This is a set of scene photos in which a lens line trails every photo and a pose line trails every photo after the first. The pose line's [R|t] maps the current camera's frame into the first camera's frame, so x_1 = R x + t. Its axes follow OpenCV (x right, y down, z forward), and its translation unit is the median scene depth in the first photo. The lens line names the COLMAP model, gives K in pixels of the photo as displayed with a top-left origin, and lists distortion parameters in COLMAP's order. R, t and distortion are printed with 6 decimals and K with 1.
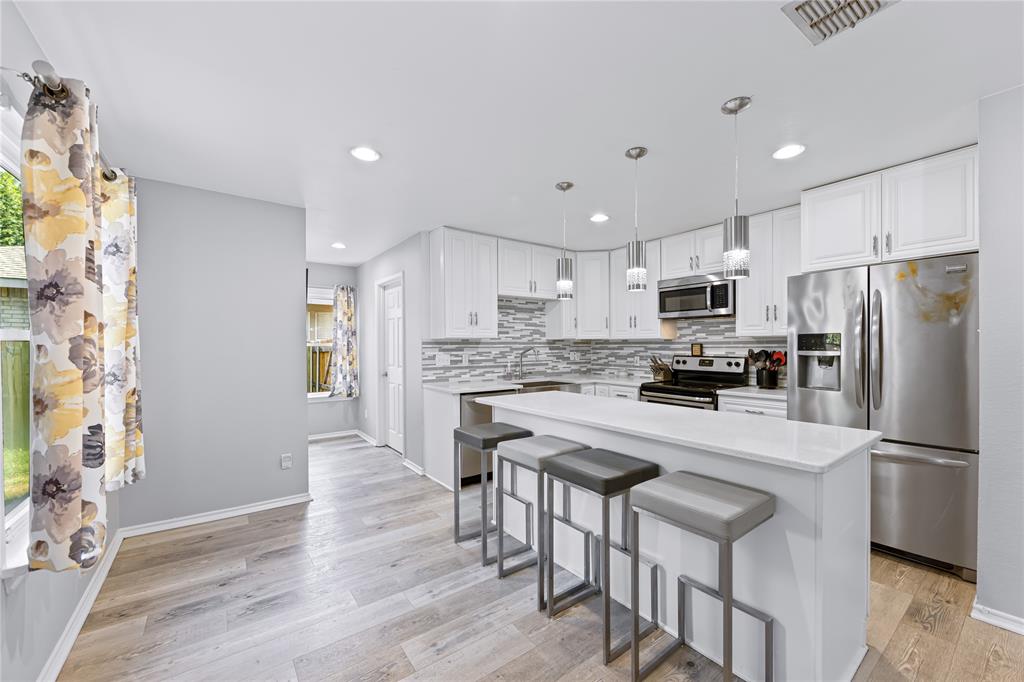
lens RADIAL K [[402.5, 0, 520.0], [0, 402.5, 348.6], [0, 0, 1]] dist [0.000367, -0.000952]
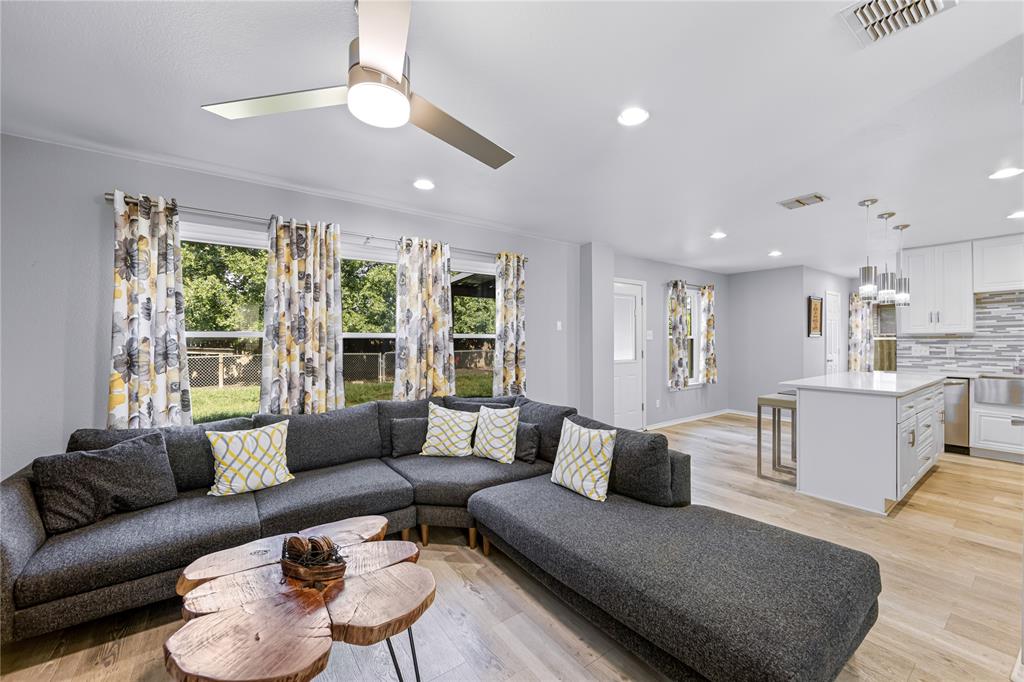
lens RADIAL K [[402.5, 0, 516.5], [0, 402.5, 339.2], [0, 0, 1]] dist [0.000367, -0.000952]
pose [[-0.021693, 0.000114, -0.999765, 1.069154], [-0.005368, 0.999986, 0.000231, -0.000888], [0.999750, 0.005371, -0.021692, -0.216276]]
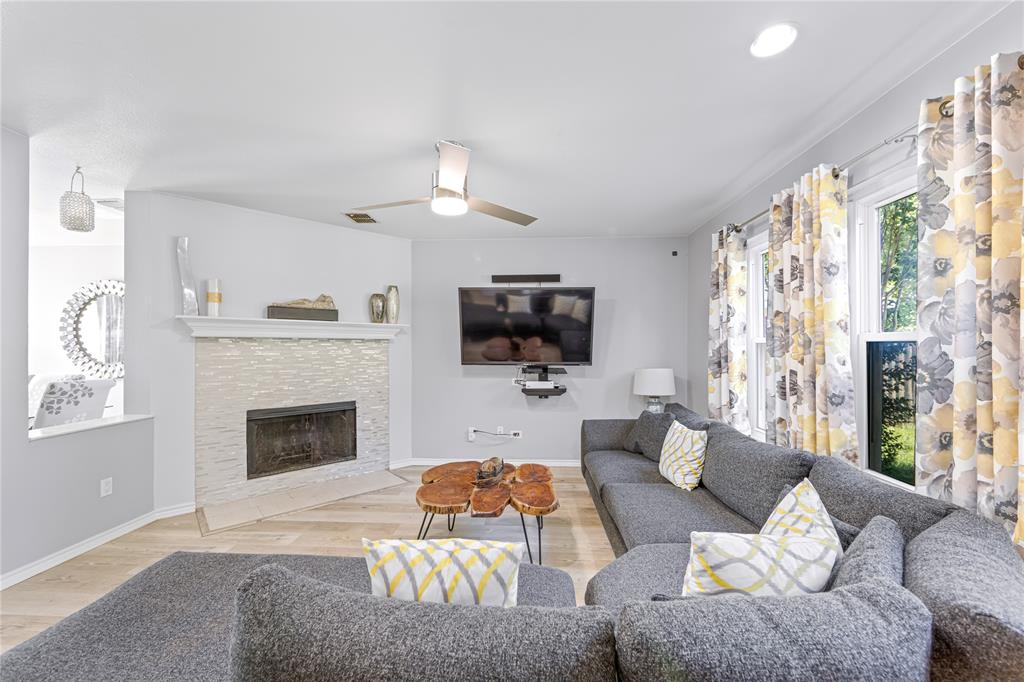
lens RADIAL K [[402.5, 0, 517.6], [0, 402.5, 348.9], [0, 0, 1]] dist [0.000367, -0.000952]
pose [[-0.769316, -0.004035, 0.638856, 0.293427], [0.003695, 0.999935, 0.010765, 0.000195], [-0.638858, 0.010642, -0.769251, 0.032340]]
